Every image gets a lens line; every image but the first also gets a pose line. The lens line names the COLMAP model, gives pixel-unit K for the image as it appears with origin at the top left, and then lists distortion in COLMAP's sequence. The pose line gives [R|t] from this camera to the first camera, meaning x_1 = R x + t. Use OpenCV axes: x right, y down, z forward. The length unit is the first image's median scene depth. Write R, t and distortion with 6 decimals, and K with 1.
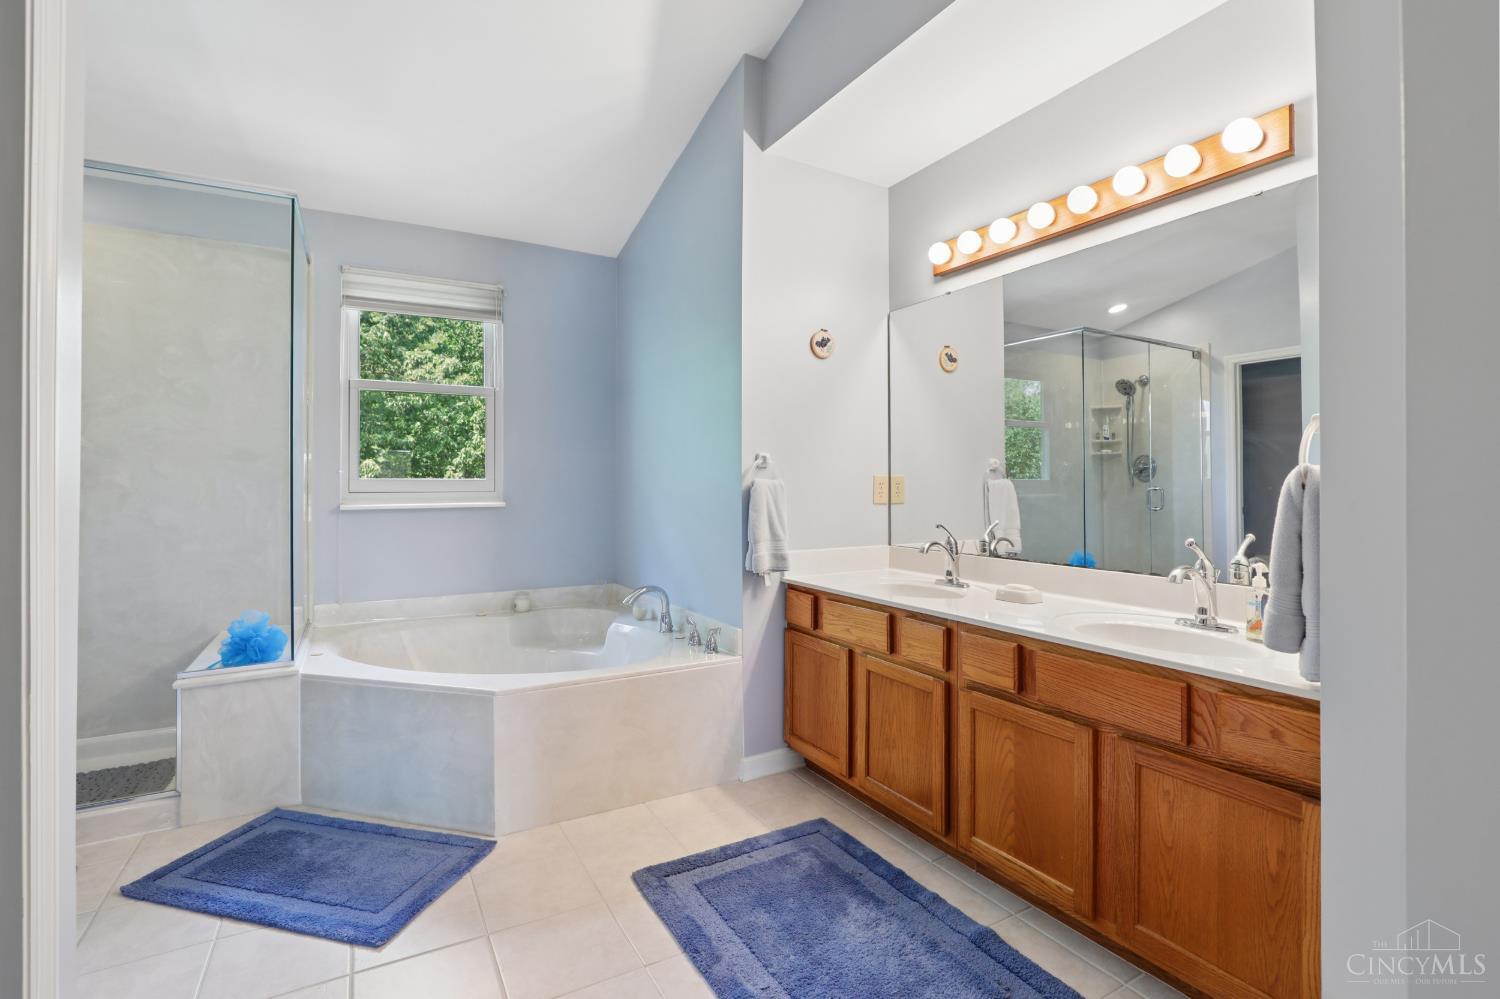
lens RADIAL K [[688.5, 0, 749.6], [0, 688.5, 489.0], [0, 0, 1]] dist [-0.021954, 0.000200]
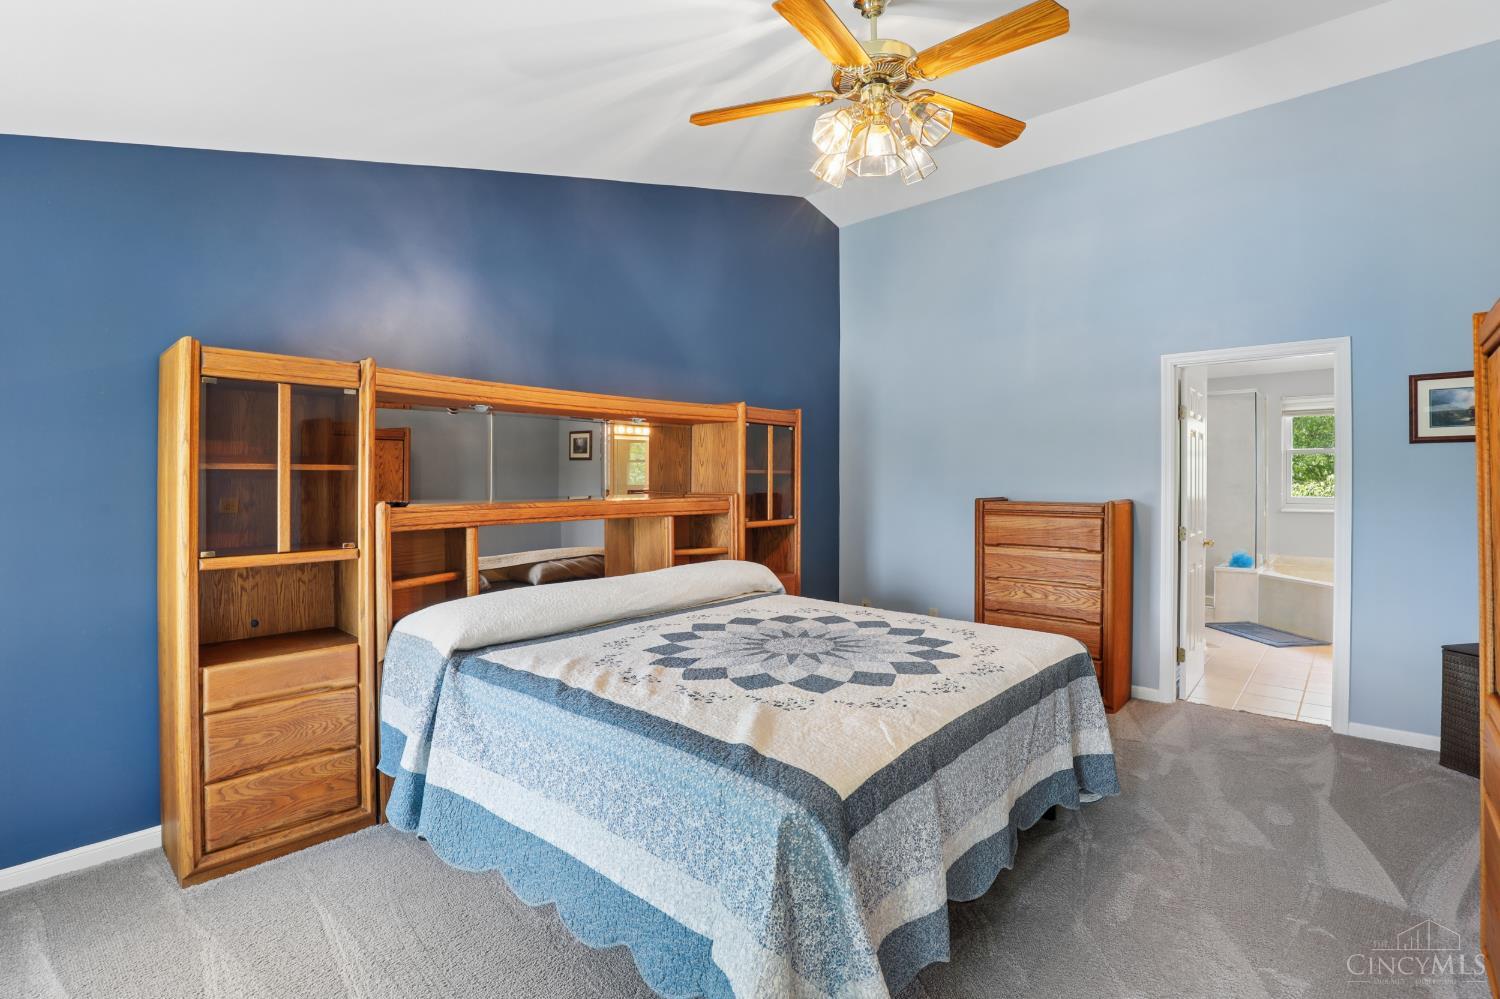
lens RADIAL K [[688.5, 0, 751.1], [0, 688.5, 491.9], [0, 0, 1]] dist [-0.021954, 0.000200]
pose [[0.331537, 0.017474, -0.943280, 0.868929], [-0.008847, 0.999842, 0.015412, -0.051808], [0.943401, 0.003236, 0.331640, -1.289334]]
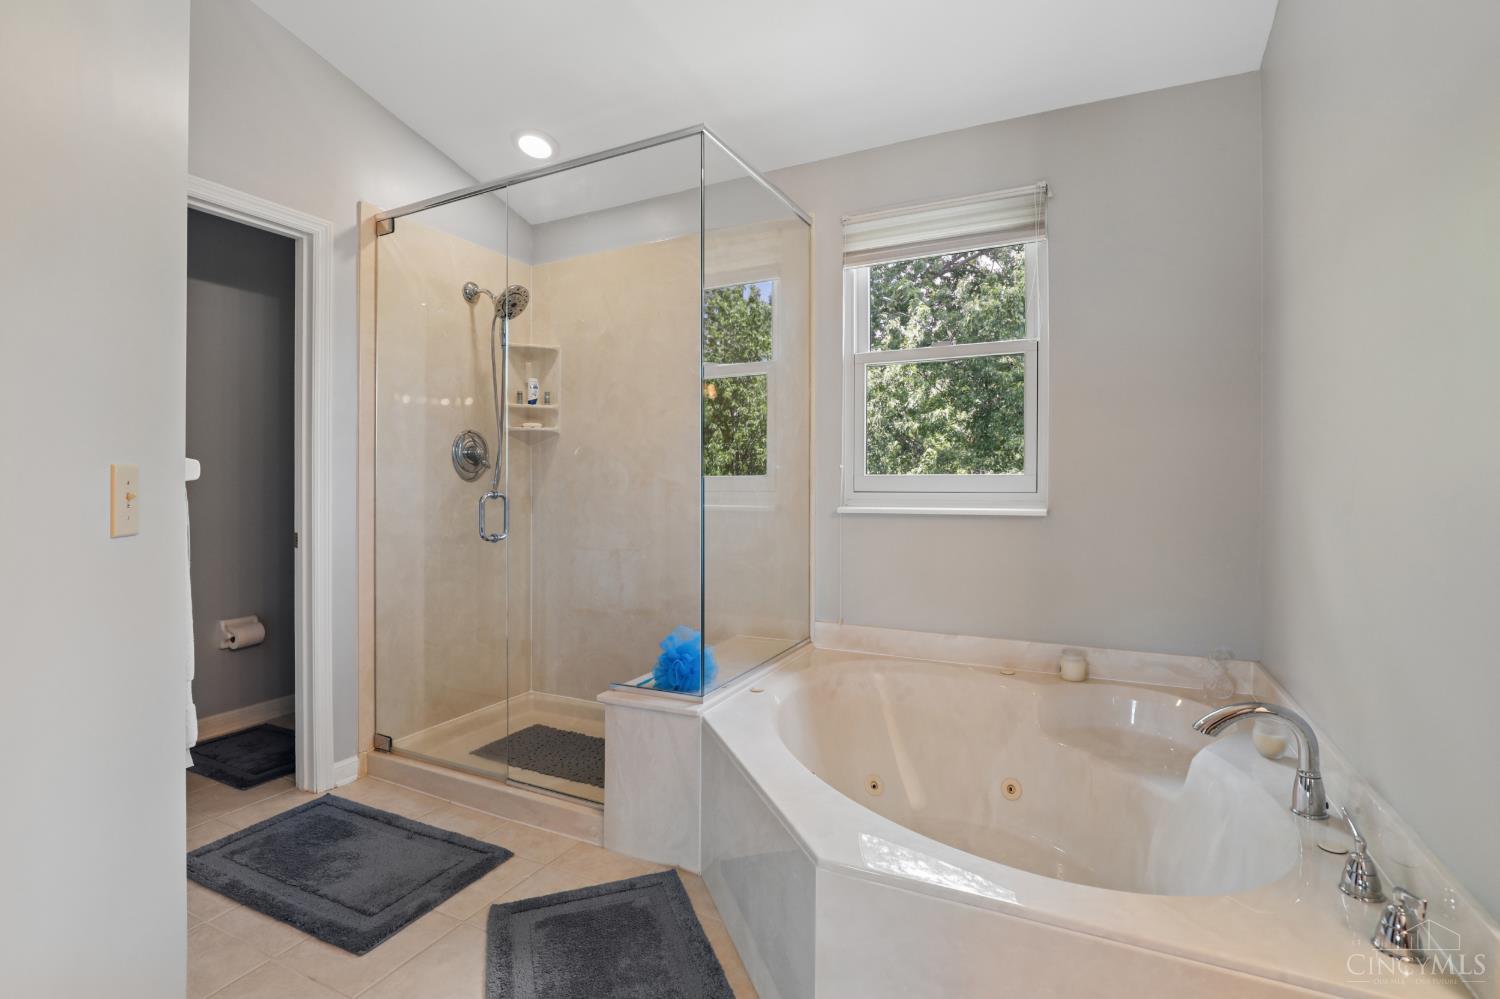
lens RADIAL K [[688.5, 0, 753.3], [0, 688.5, 492.0], [0, 0, 1]] dist [-0.021954, 0.000200]
pose [[0.553353, 0.013687, -0.832835, 0.039086], [-0.004865, 0.999901, 0.013200, -0.005337], [0.832933, -0.003252, 0.553365, 0.442457]]
